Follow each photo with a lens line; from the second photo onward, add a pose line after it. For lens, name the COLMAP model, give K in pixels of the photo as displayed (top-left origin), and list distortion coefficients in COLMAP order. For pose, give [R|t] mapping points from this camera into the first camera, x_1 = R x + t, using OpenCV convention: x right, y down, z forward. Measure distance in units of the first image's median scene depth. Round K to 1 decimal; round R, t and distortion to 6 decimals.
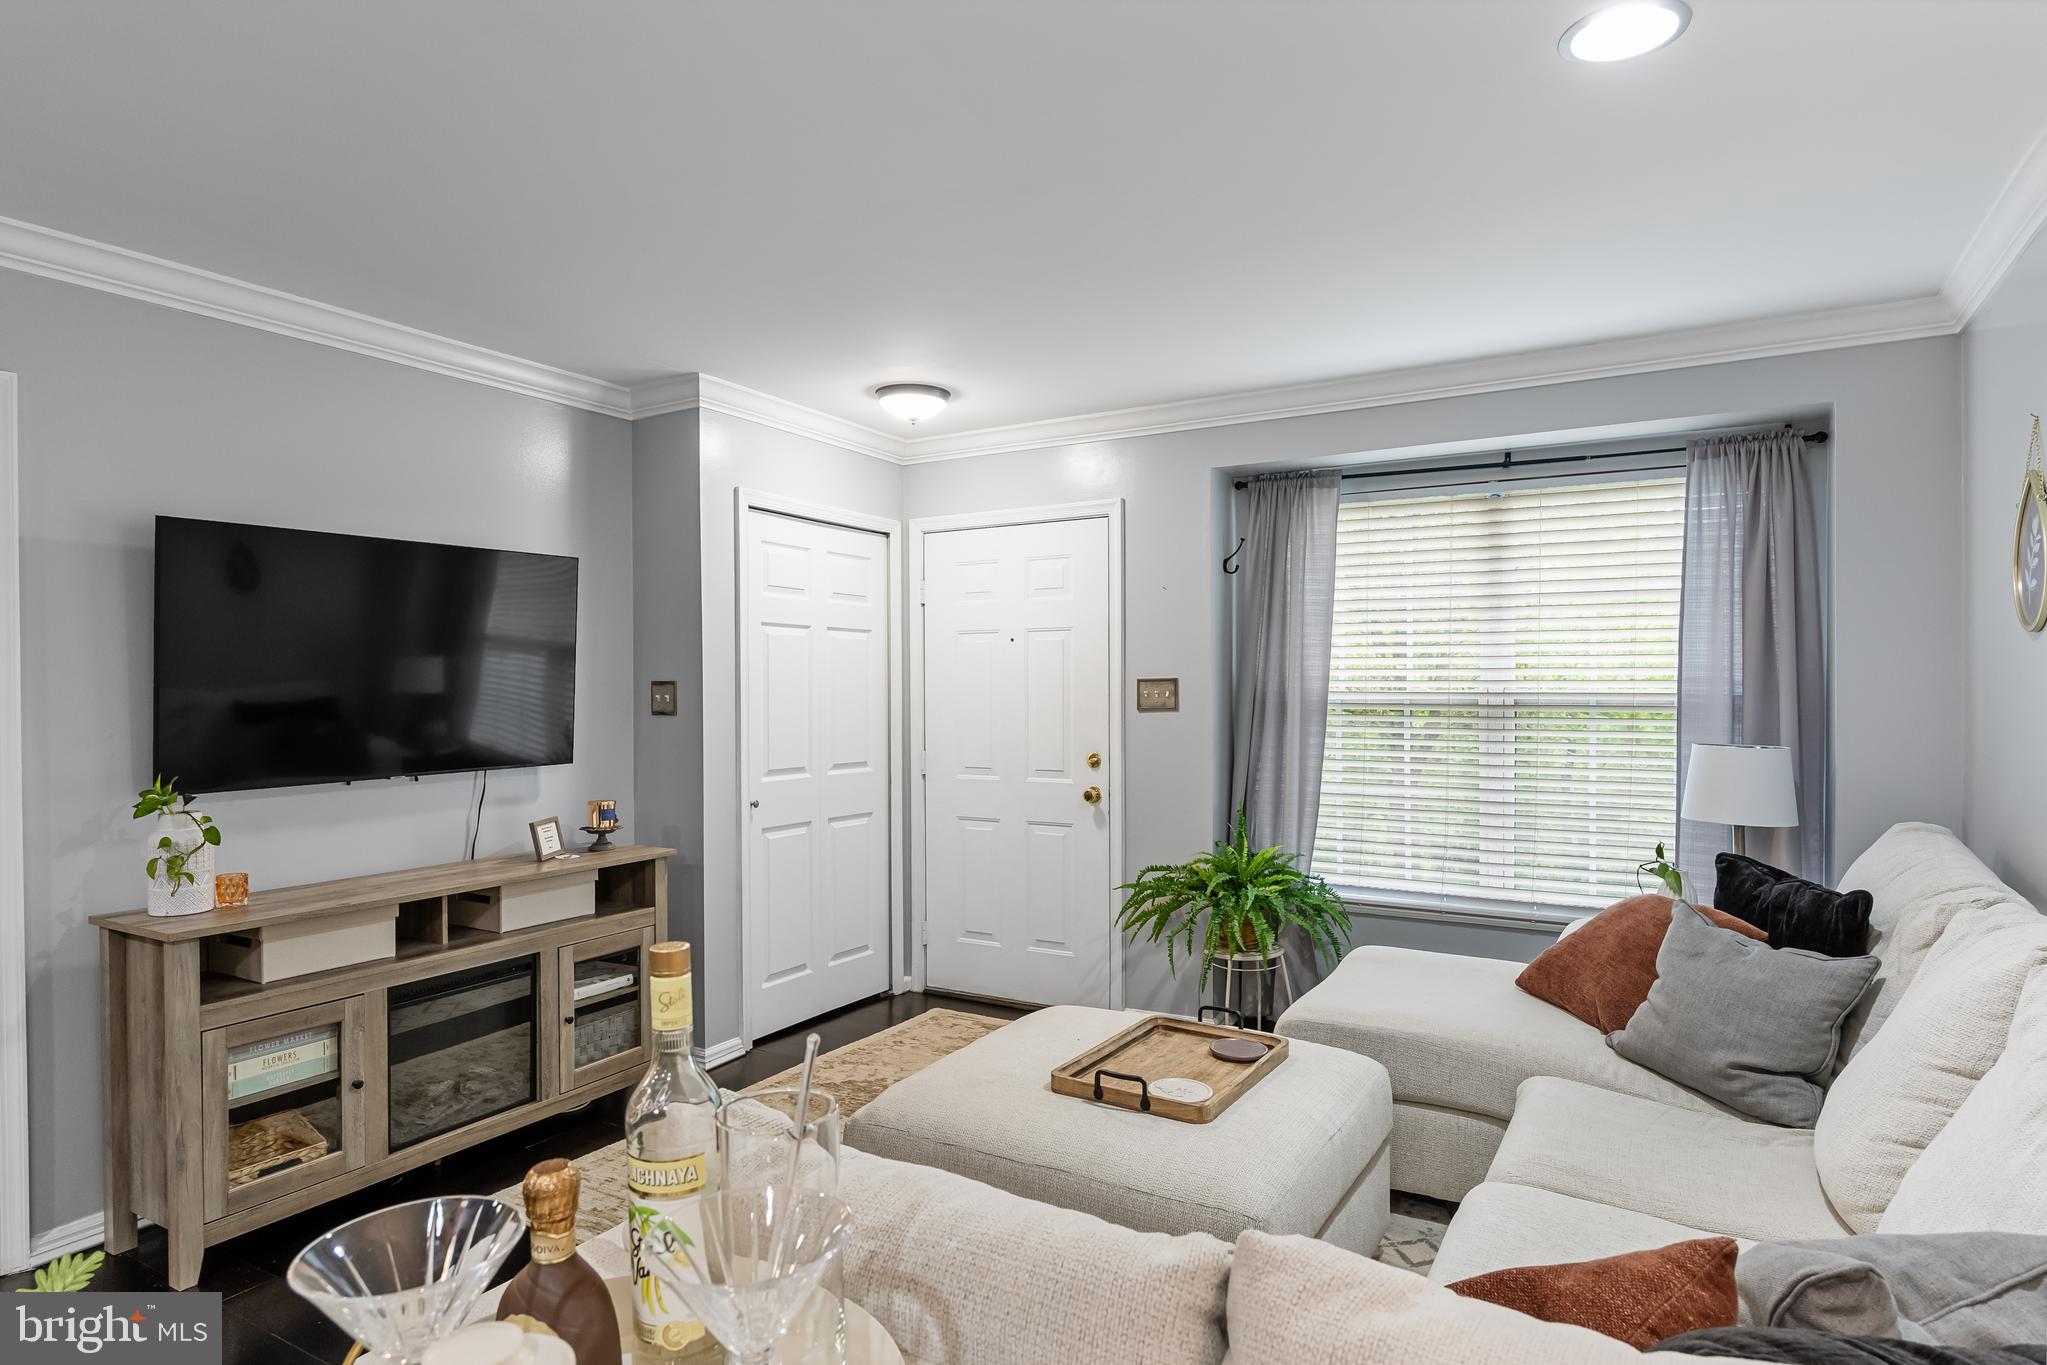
lens RADIAL K [[1137.0, 0, 1013.5], [0, 1137.0, 681.5], [0, 0, 1]] dist [-0.006432, 0.000512]
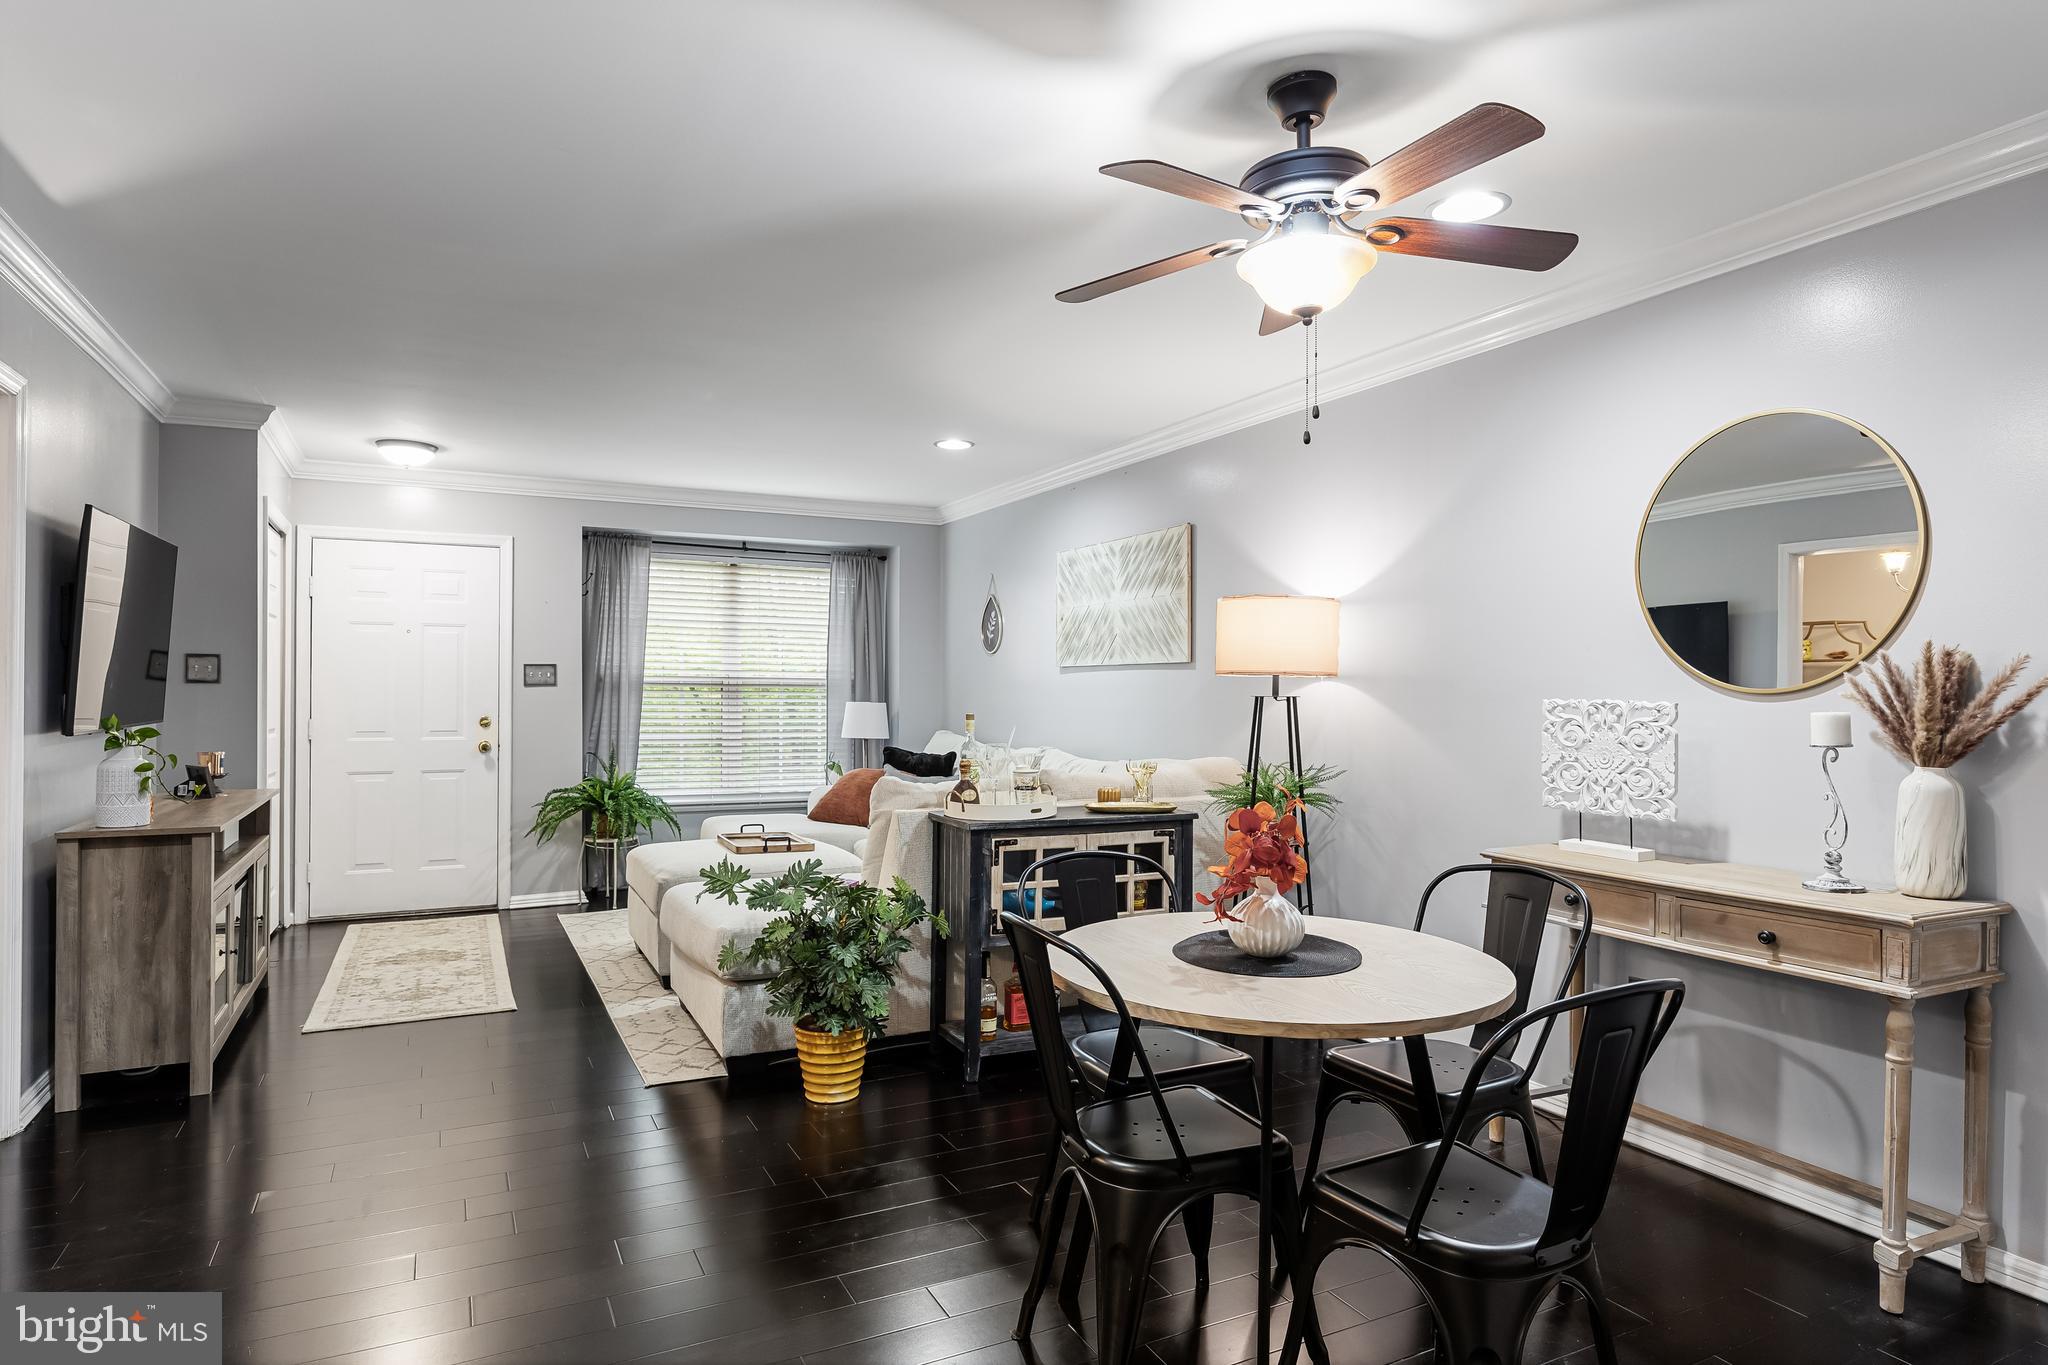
lens RADIAL K [[1137.5, 0, 1014.0], [0, 1137.5, 681.5], [0, 0, 1]] dist [-0.006432, 0.000512]
pose [[0.542418, 0.015793, 0.839960, -0.787463], [-0.010980, 0.999871, -0.011709, 0.030963], [-0.840037, -0.002872, 0.542521, -0.306566]]
